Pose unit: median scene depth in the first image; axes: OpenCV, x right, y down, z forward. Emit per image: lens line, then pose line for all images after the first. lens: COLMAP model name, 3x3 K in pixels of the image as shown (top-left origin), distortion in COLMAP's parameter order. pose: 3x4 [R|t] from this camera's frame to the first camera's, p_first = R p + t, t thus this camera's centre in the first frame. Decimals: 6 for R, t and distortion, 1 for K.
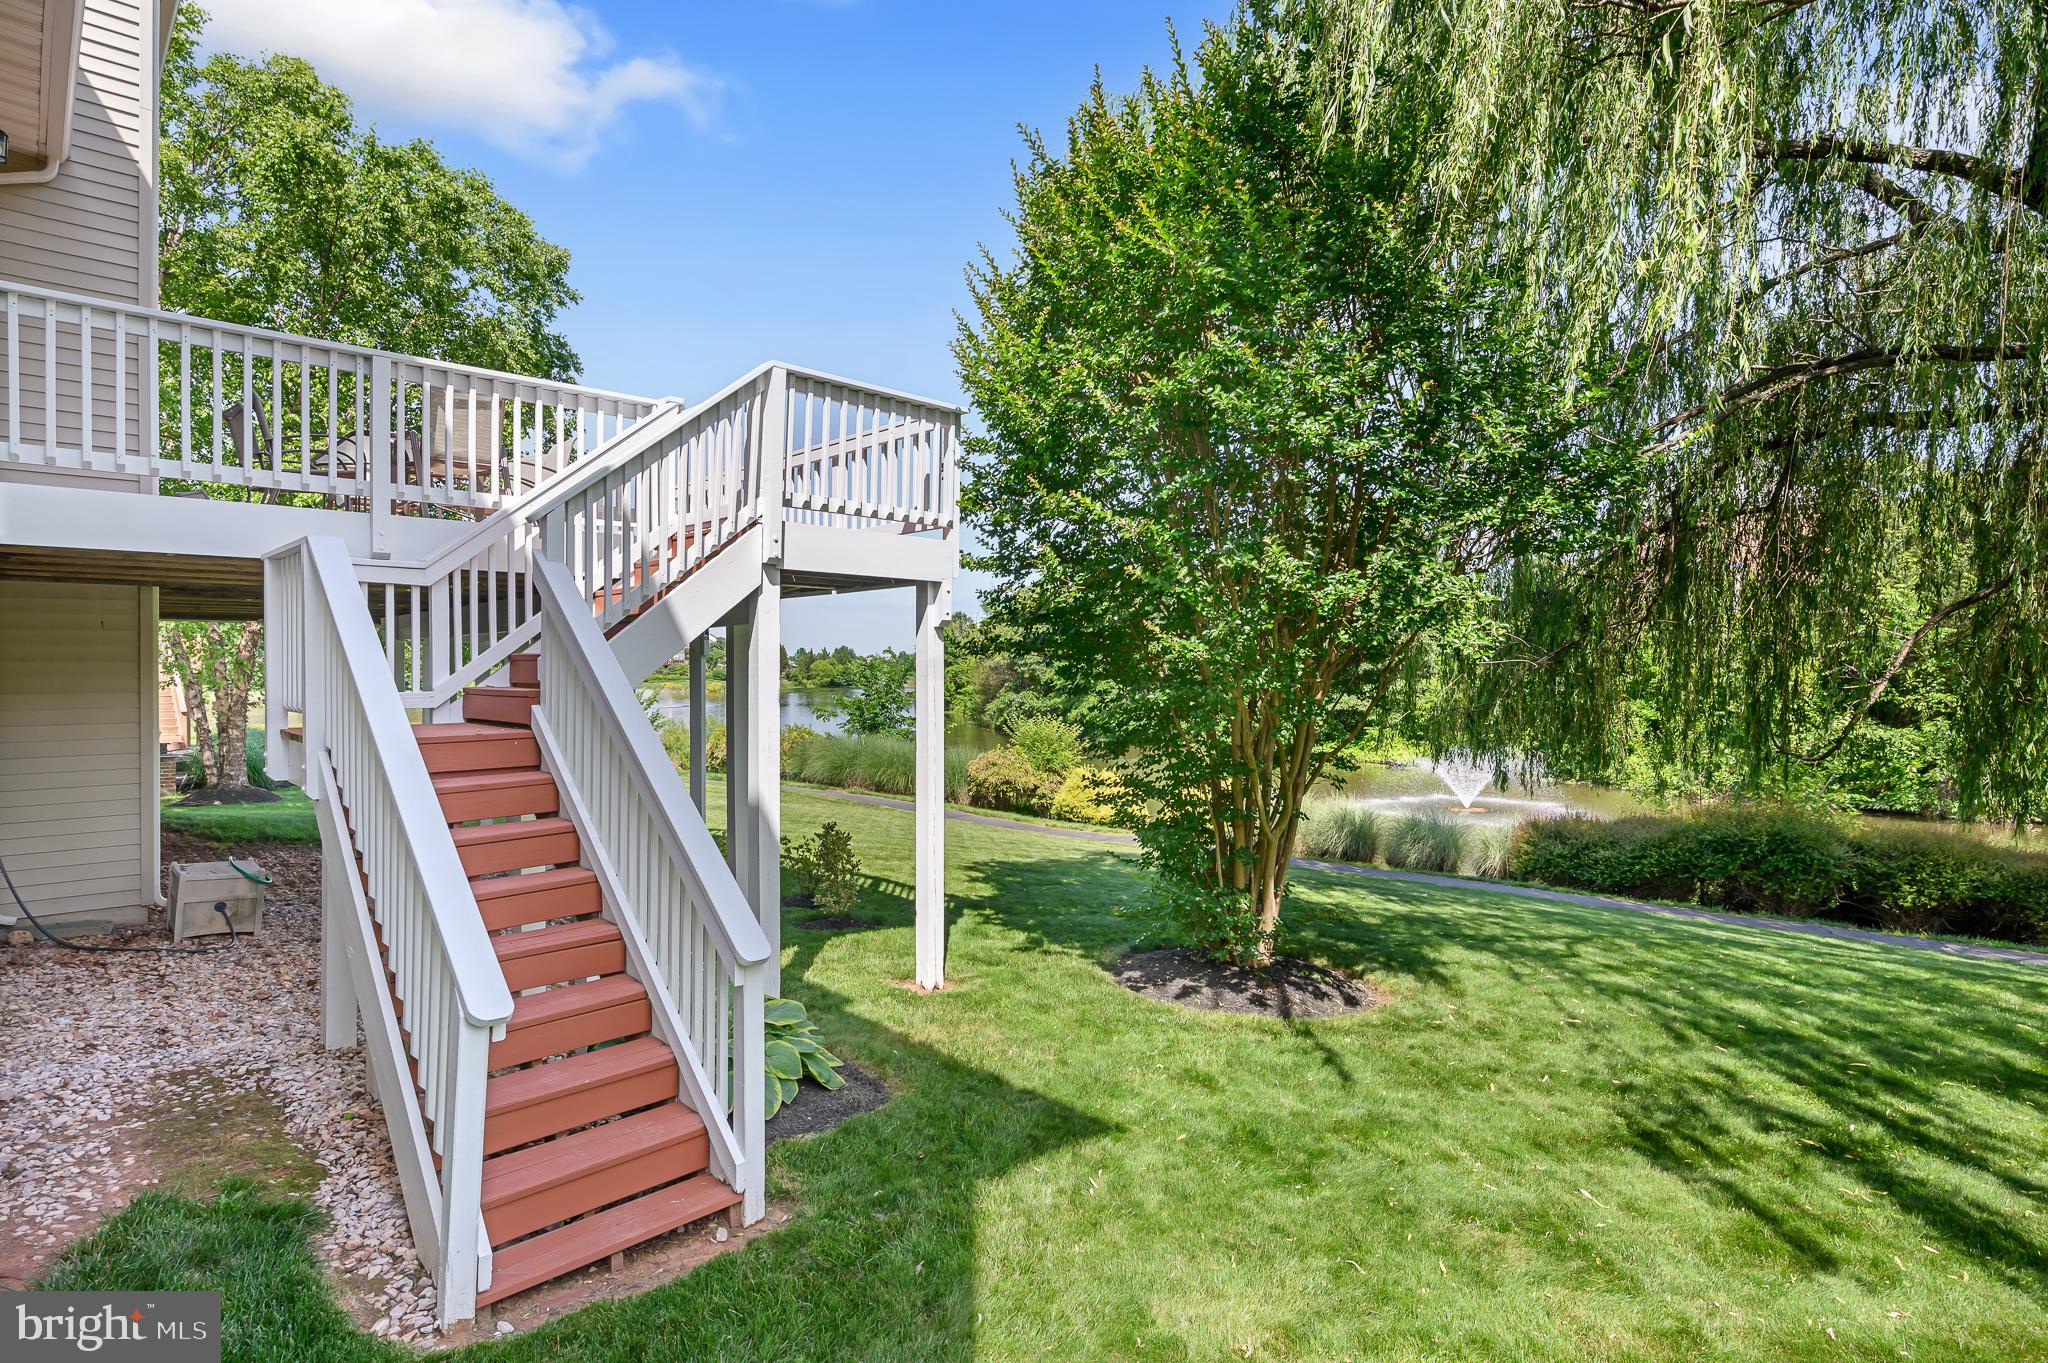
lens RADIAL K [[1022.0, 0, 1024.0], [0, 1022.0, 681.5], [0, 0, 1]] dist [-0.002764, -0.000478]
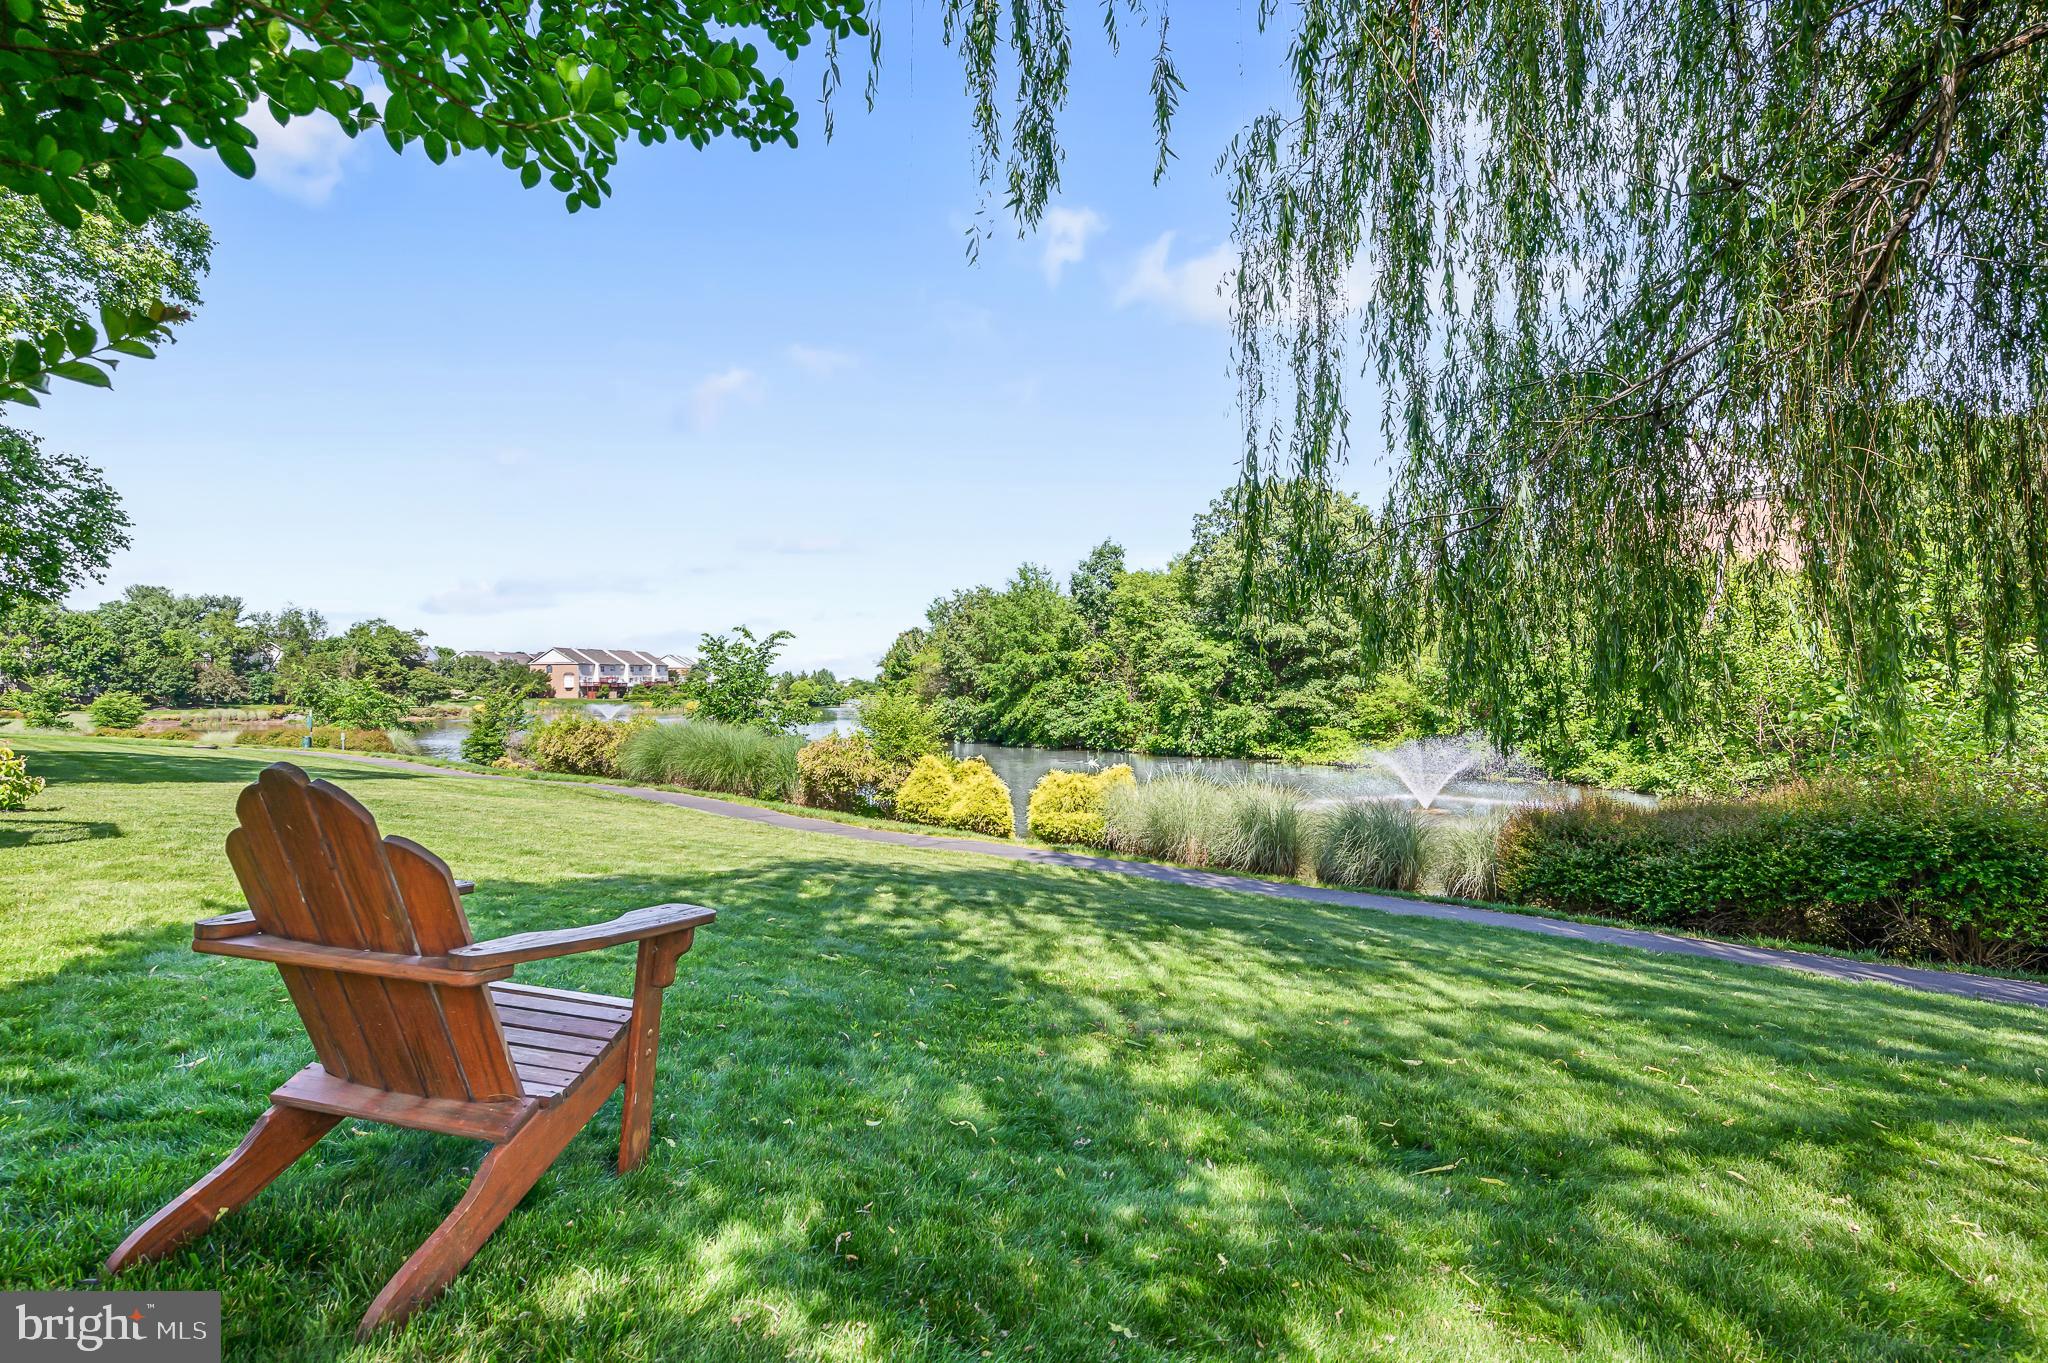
lens RADIAL K [[949.7, 0, 1024.0], [0, 949.7, 681.5], [0, 0, 1]] dist [-0.000573, -0.000062]
pose [[0.999913, 0.001656, 0.013069, 0.146510], [-0.001275, 0.999574, -0.029169, 0.063258], [-0.013112, 0.029150, 0.999489, 0.349650]]
